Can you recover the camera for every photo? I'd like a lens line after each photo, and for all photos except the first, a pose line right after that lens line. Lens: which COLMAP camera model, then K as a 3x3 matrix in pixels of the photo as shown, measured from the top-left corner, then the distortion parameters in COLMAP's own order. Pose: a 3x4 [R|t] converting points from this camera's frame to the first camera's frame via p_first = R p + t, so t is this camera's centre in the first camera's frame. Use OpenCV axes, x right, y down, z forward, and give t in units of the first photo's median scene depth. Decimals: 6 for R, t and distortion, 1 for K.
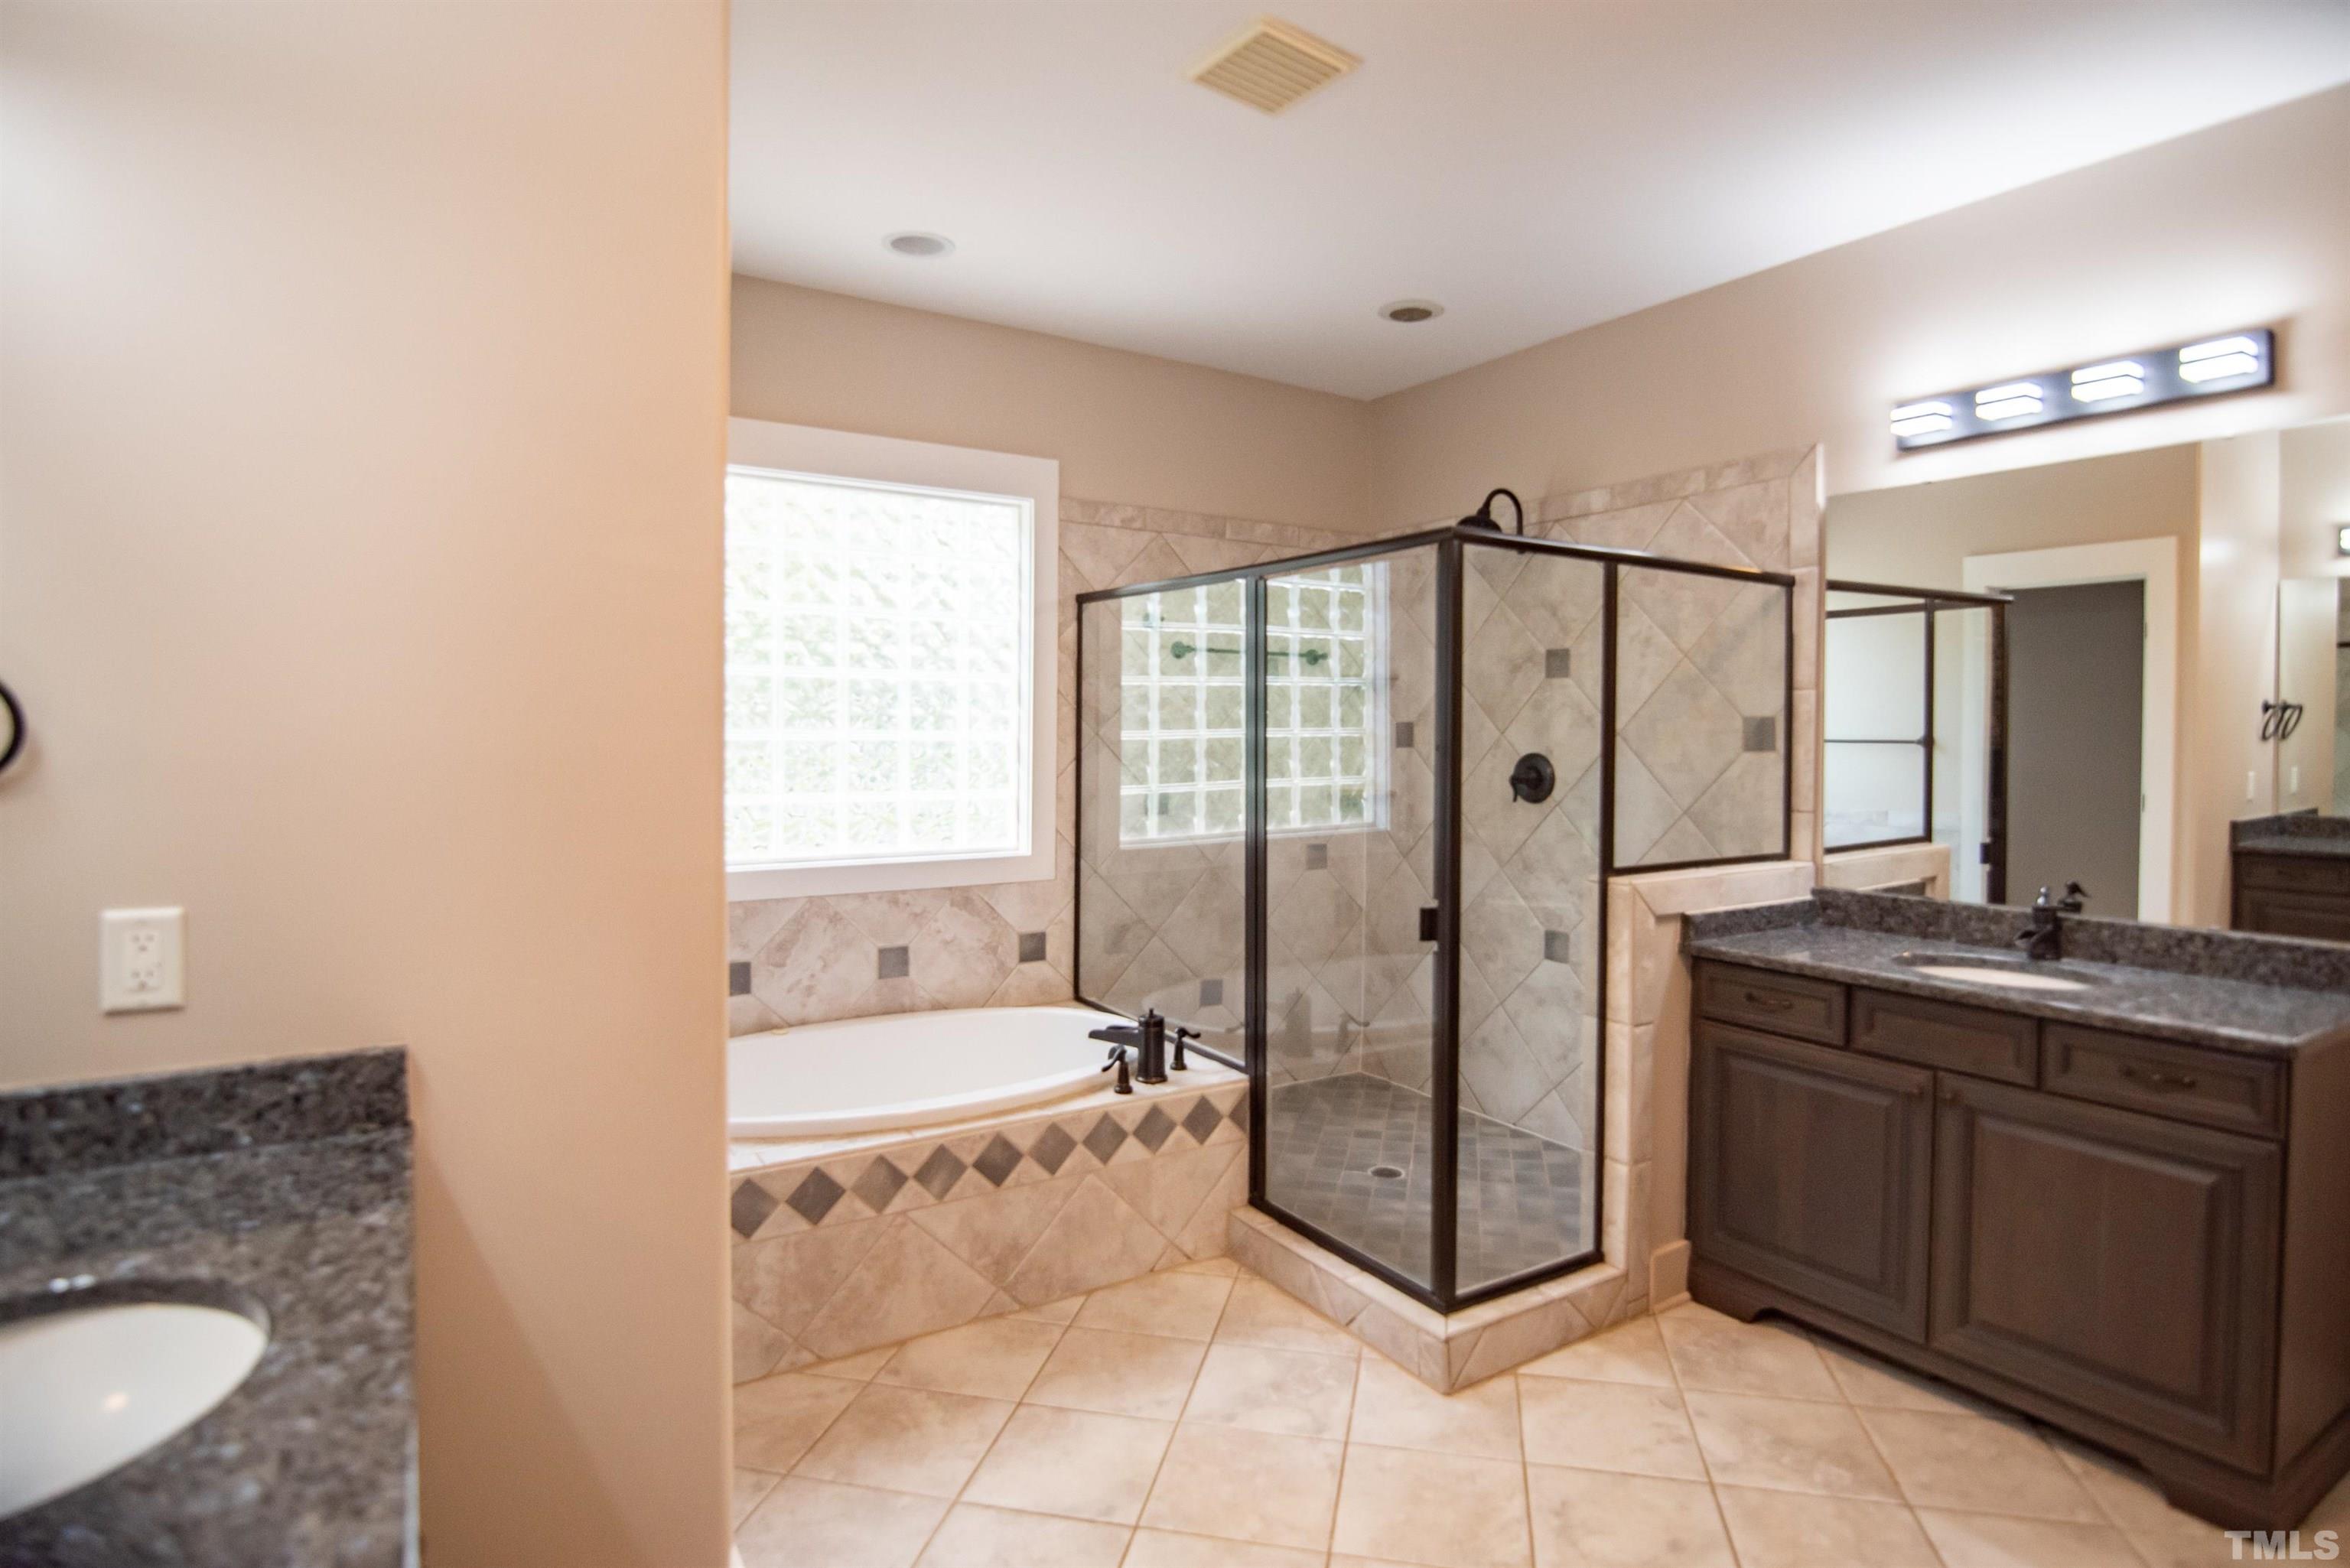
lens RADIAL K [[1138.6, 0, 1071.9], [0, 1138.6, 733.4], [0, 0, 1]] dist [-0.003362, -0.000141]
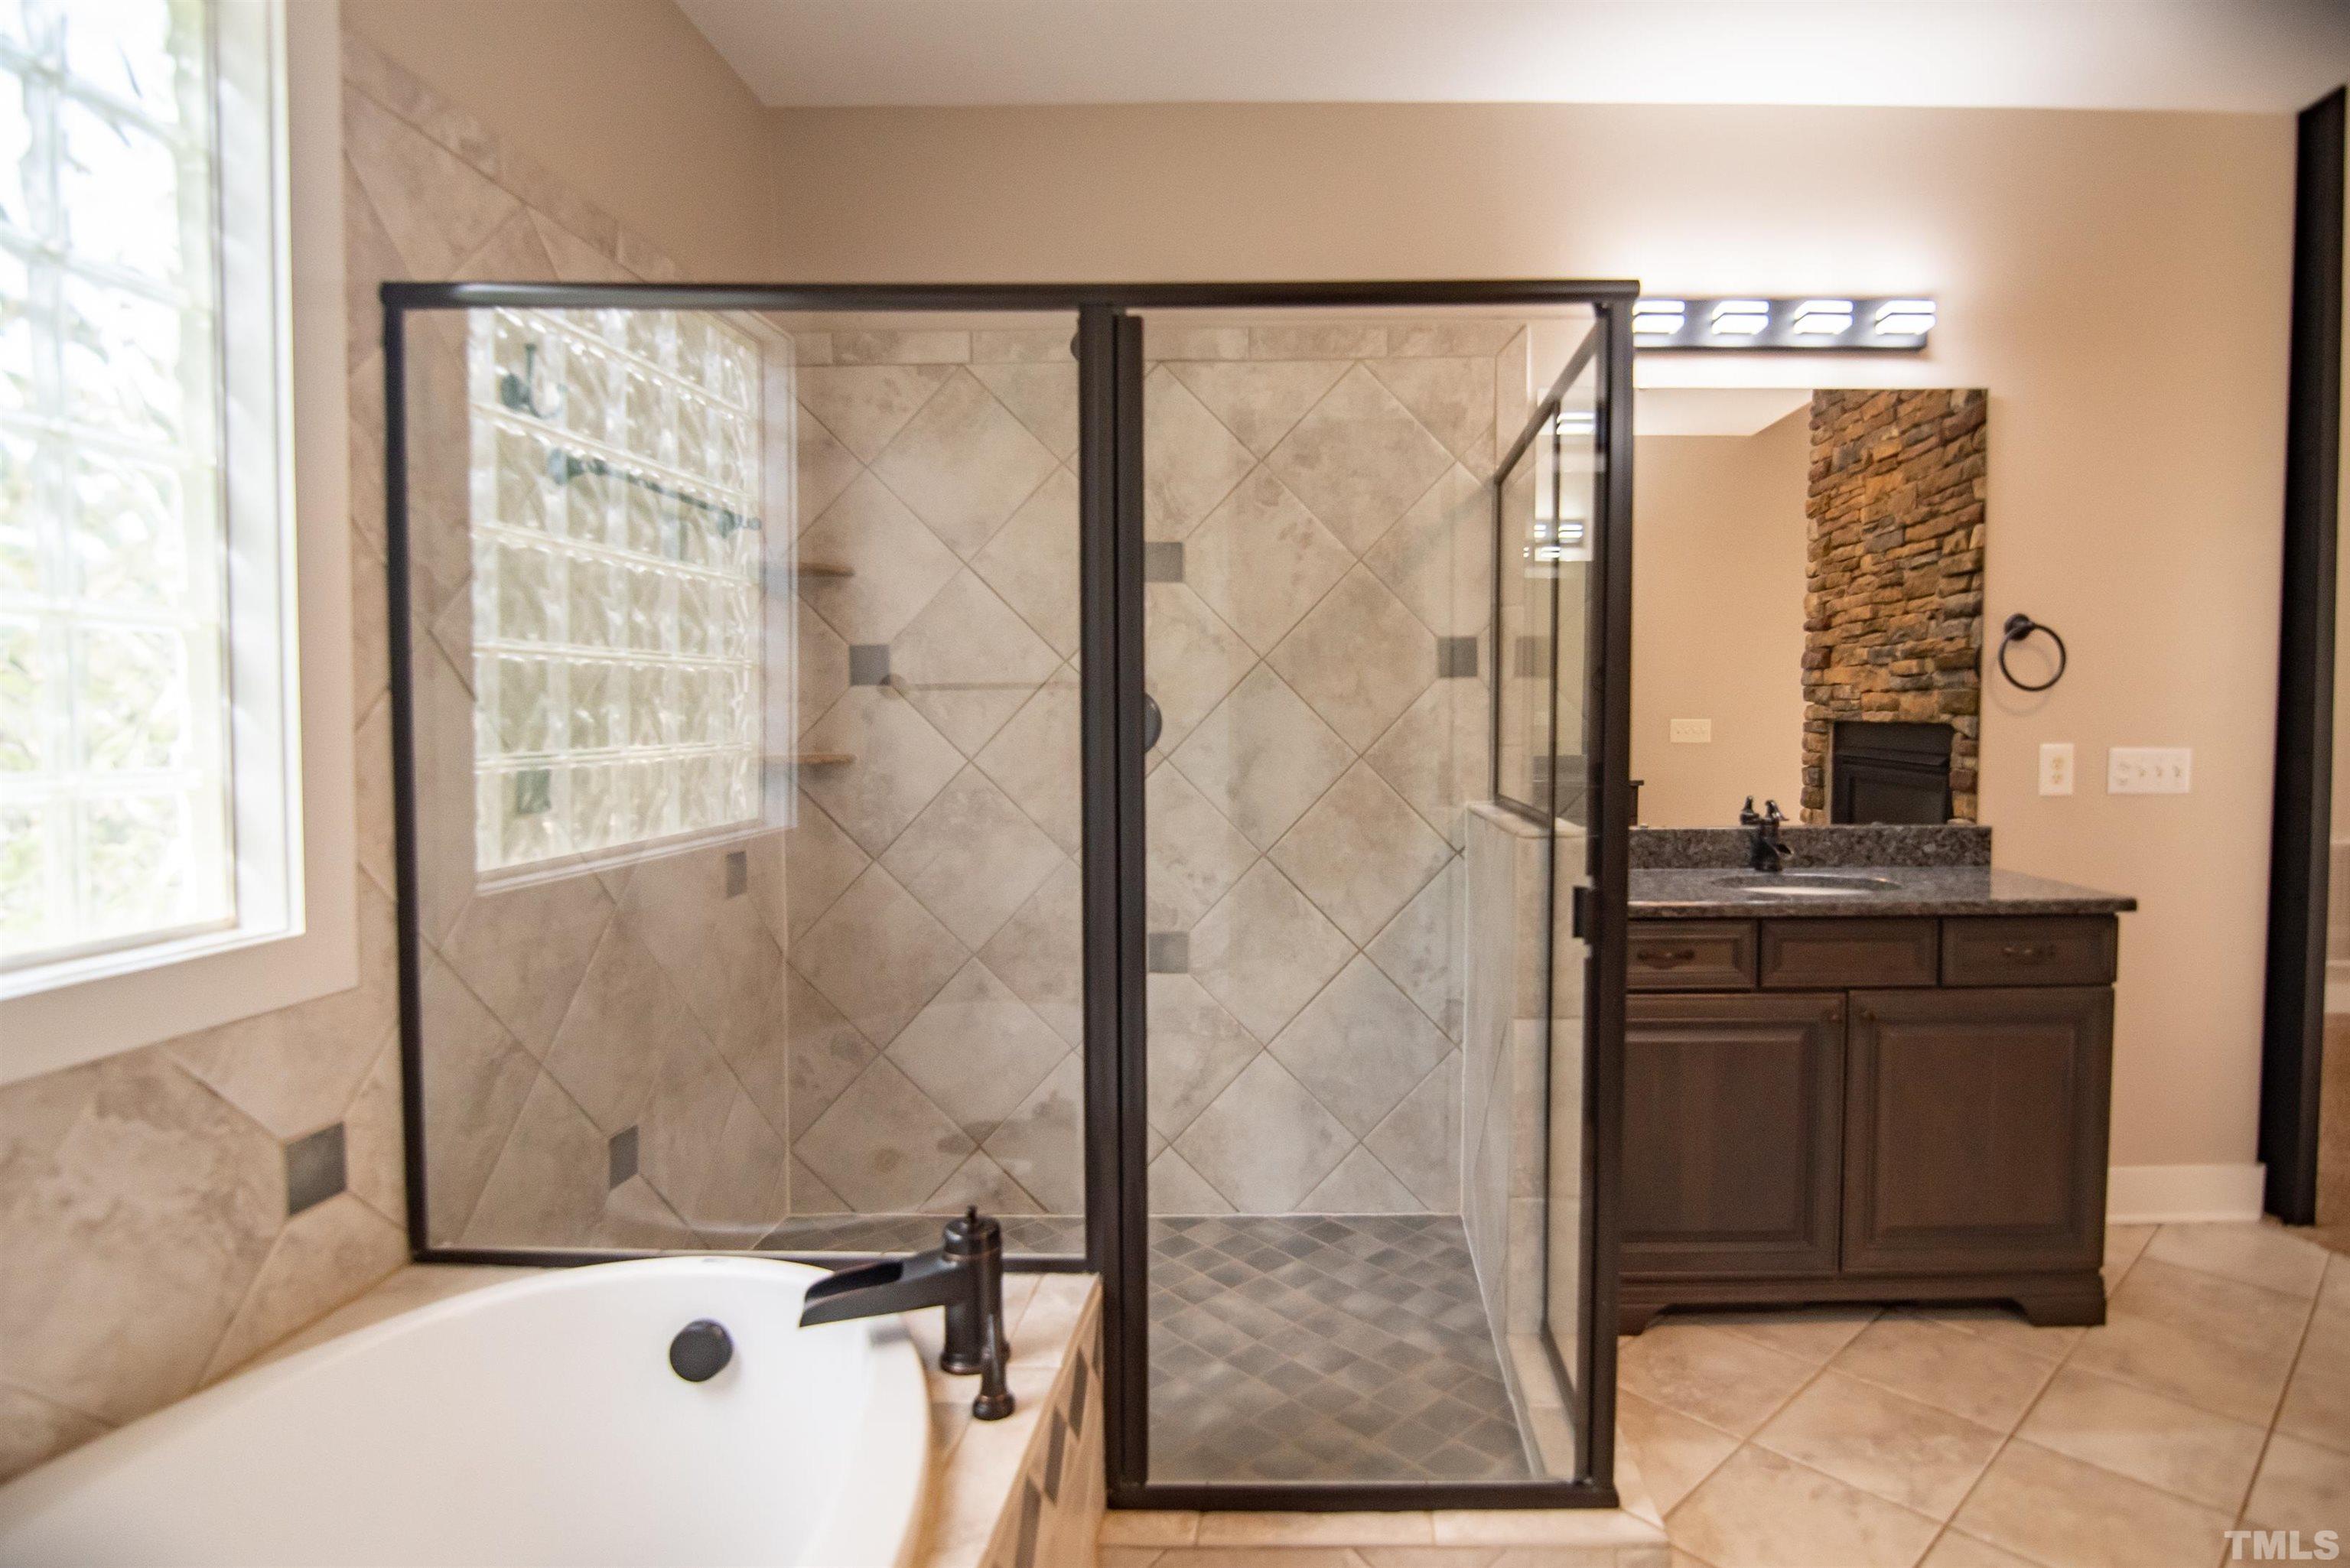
lens RADIAL K [[1305.1, 0, 1175.0], [0, 1305.1, 784.0], [0, 0, 1]] dist [-0.013048, 0.000702]
pose [[0.506124, -0.042033, 0.861436, -0.289742], [0.005874, 0.998957, 0.045292, 0.042006], [-0.862441, -0.017864, 0.505842, 0.577790]]
